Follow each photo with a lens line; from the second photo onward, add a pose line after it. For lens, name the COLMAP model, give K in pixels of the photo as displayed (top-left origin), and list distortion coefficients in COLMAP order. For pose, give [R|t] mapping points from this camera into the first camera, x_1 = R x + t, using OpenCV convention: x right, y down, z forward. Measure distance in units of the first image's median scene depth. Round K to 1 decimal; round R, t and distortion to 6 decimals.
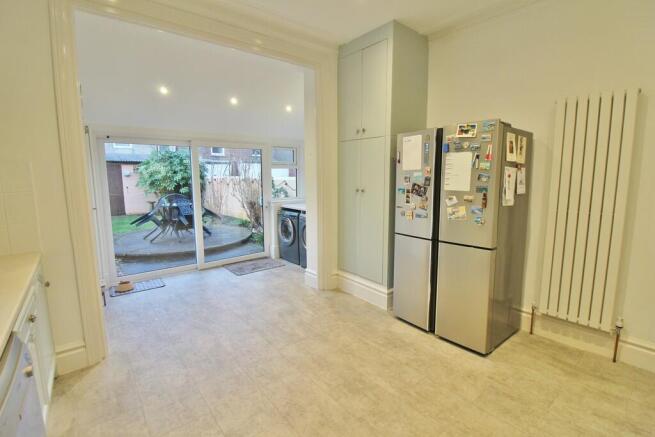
lens RADIAL K [[304.5, 0, 330.8], [0, 304.5, 213.0], [0, 0, 1]] dist [0.001768, -0.012640]
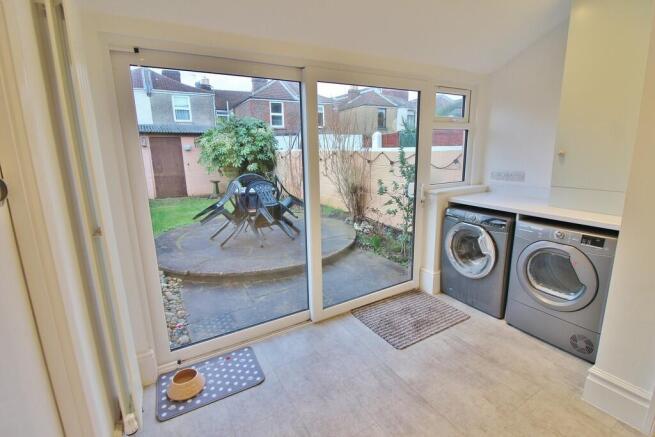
lens RADIAL K [[304.5, 0, 330.8], [0, 304.5, 213.0], [0, 0, 1]] dist [0.001768, -0.012640]
pose [[0.987340, 0.018585, -0.157526, -0.206864], [-0.005316, 0.996432, 0.084237, -0.031788], [0.158529, -0.082333, 0.983915, 0.317306]]
